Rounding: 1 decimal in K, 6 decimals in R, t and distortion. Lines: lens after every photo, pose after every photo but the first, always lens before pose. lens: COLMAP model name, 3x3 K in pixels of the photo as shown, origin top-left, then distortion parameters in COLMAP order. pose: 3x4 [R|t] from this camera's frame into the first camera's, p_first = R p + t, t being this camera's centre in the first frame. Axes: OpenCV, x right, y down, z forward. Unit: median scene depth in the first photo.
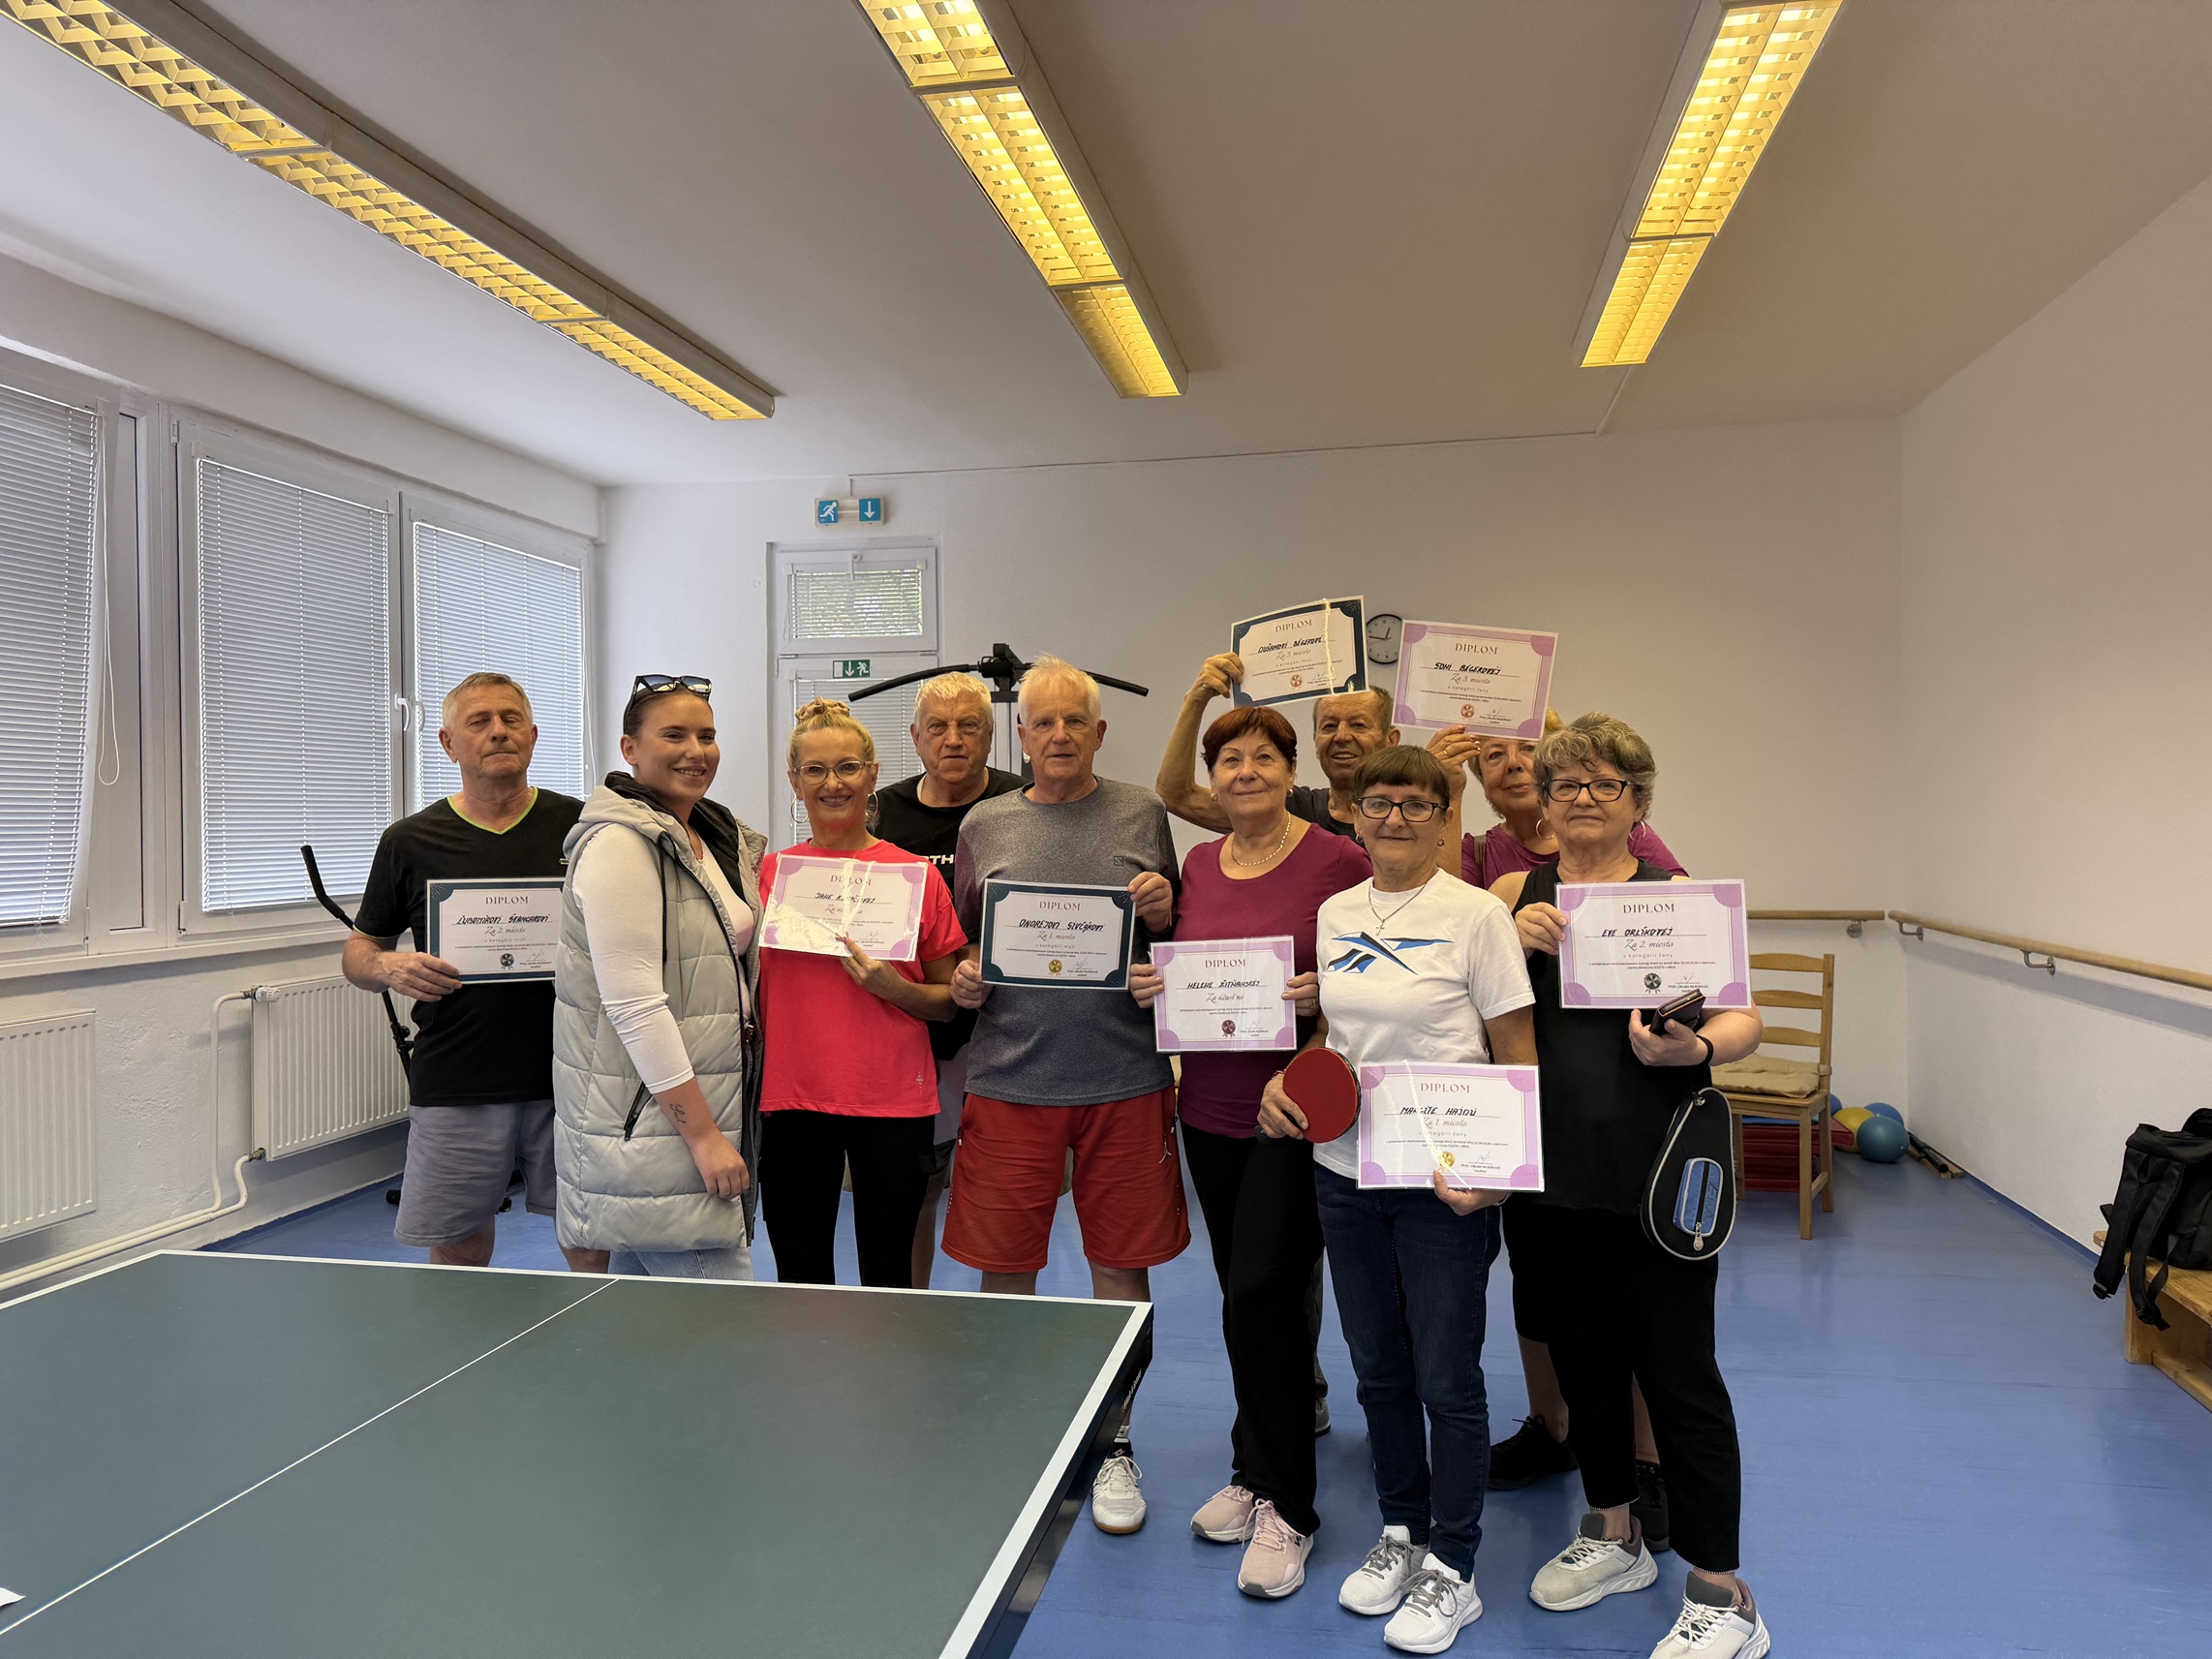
lens RADIAL K [[1582.4, 0, 1115.6], [0, 1582.4, 858.3], [0, 0, 1]] dist [-0.003919, -0.030058]
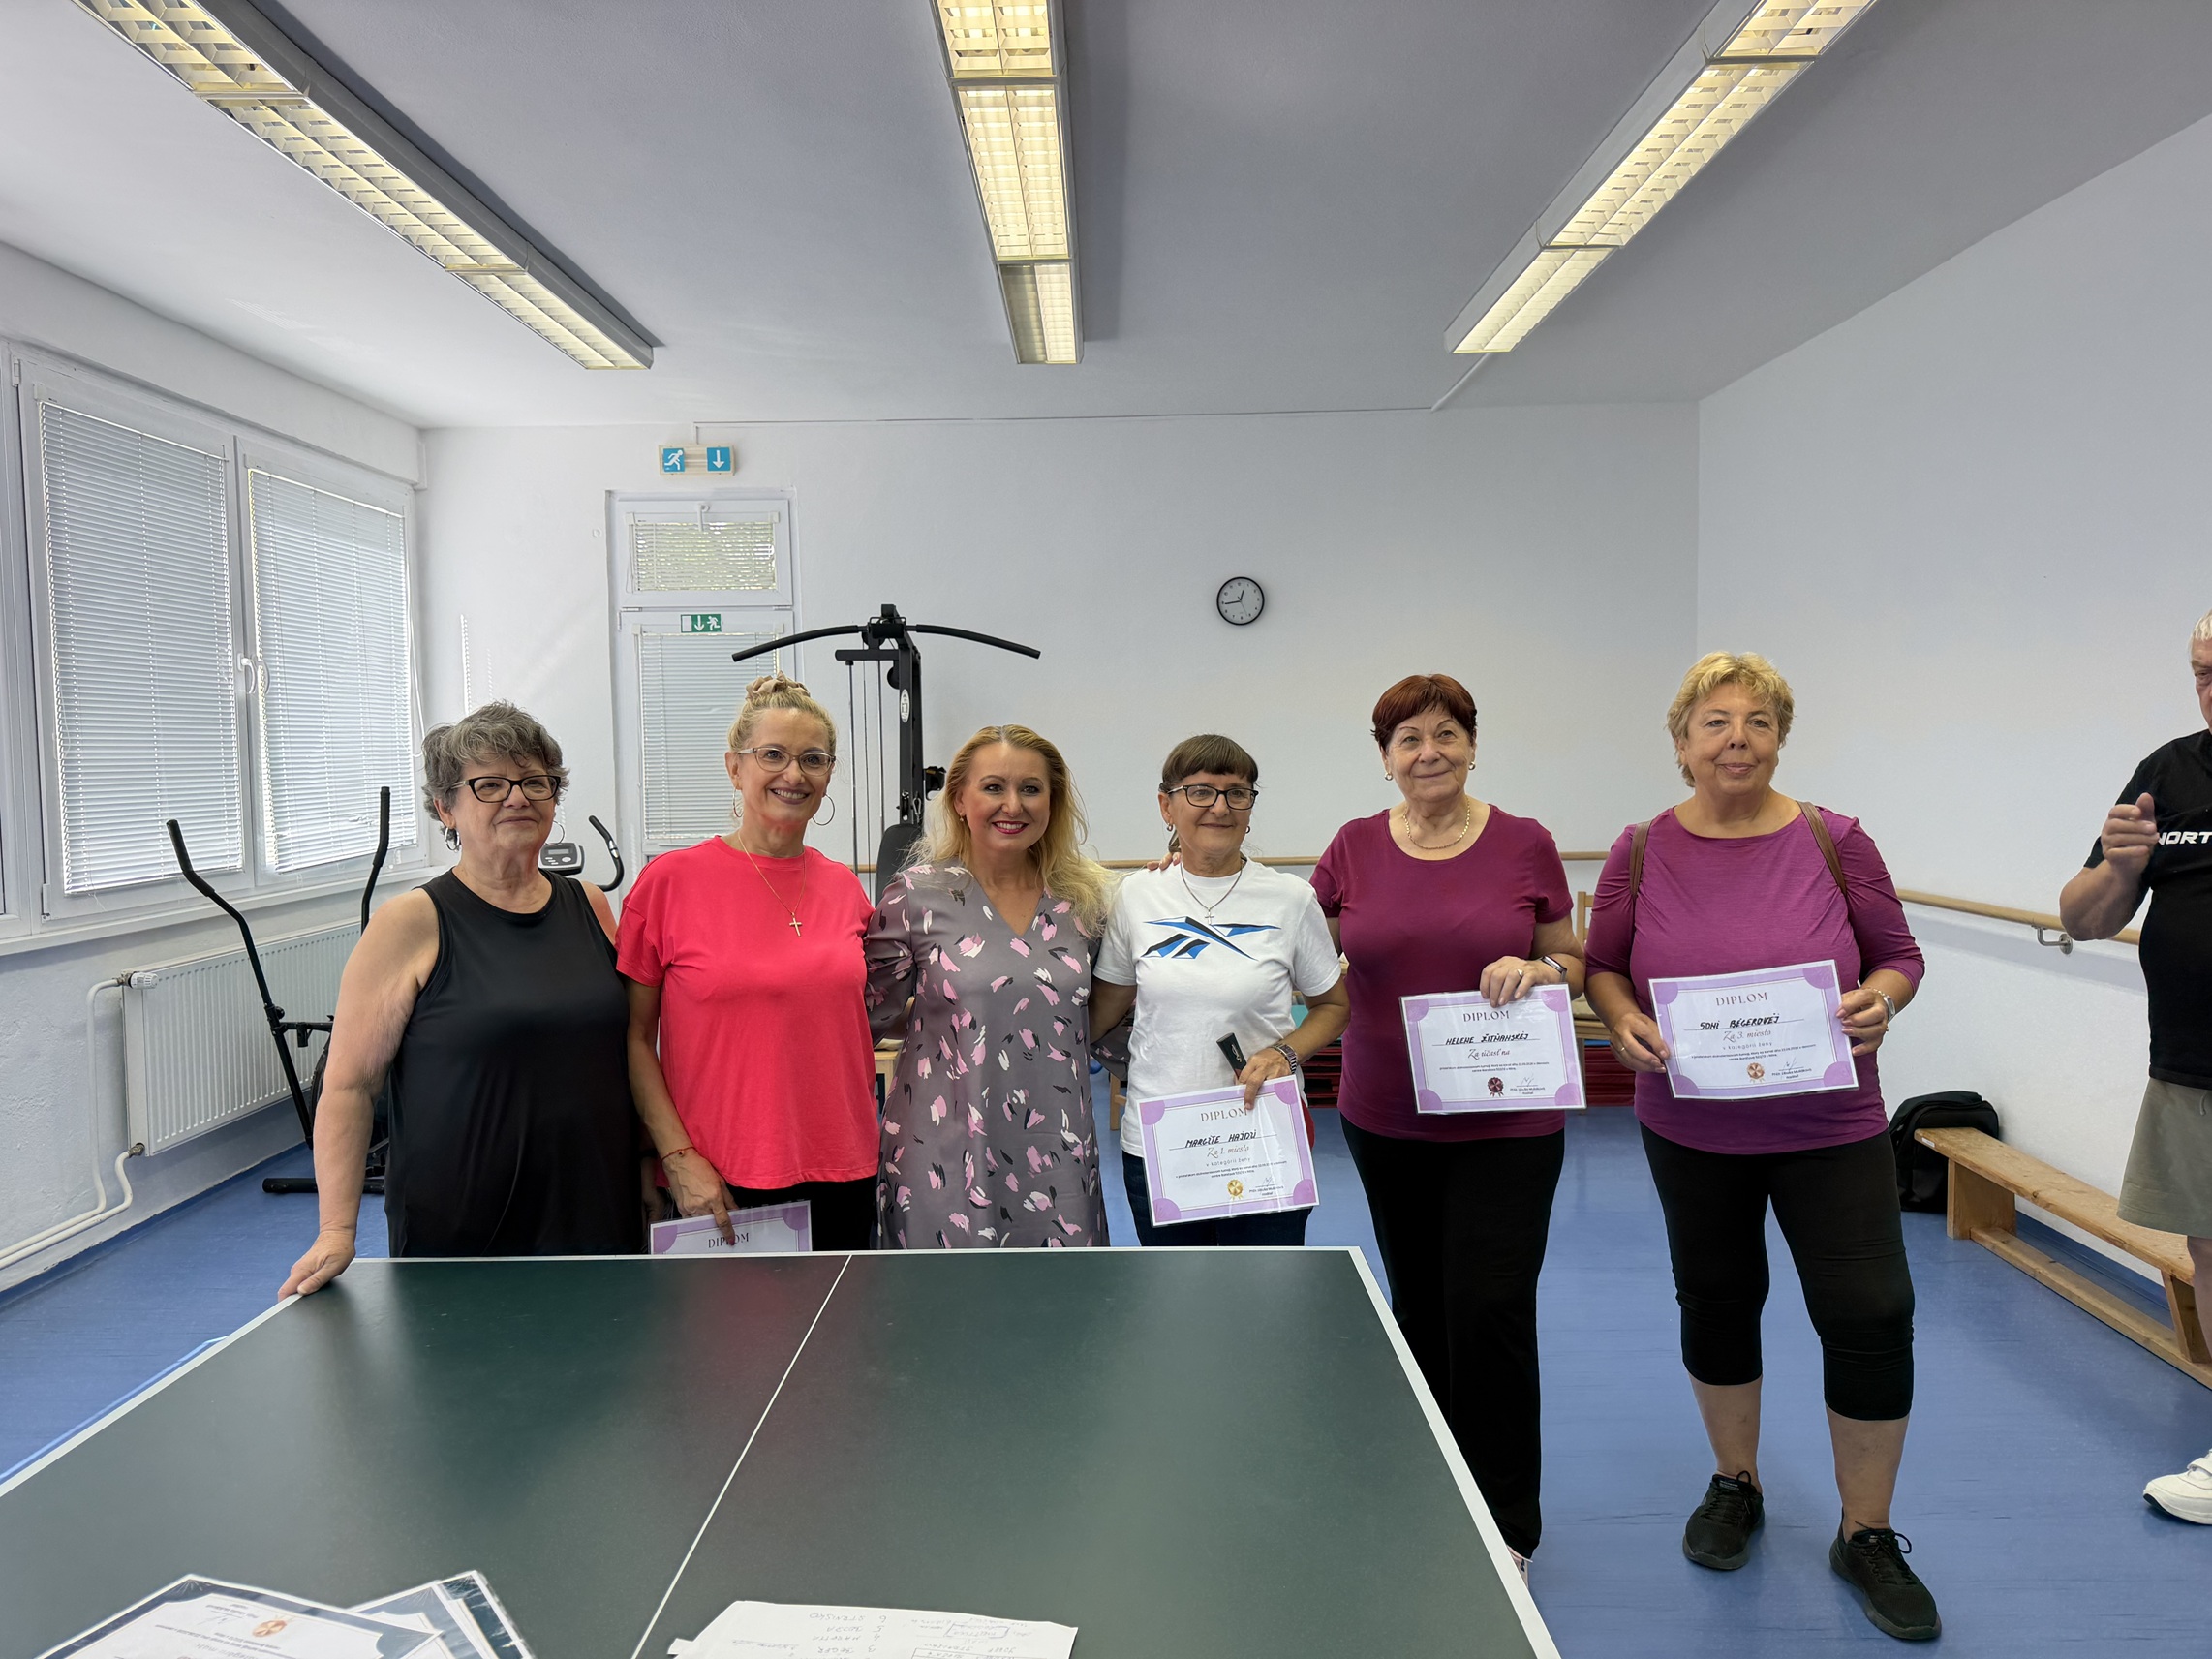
lens RADIAL K [[1582.4, 0, 1162.1], [0, 1582.4, 856.9], [0, 0, 1]] dist [-0.003919, -0.030058]
pose [[0.978006, -0.028285, 0.206652, -0.139450], [0.020487, 0.998998, 0.039782, -0.011316], [-0.207570, -0.034673, 0.977605, -0.034546]]
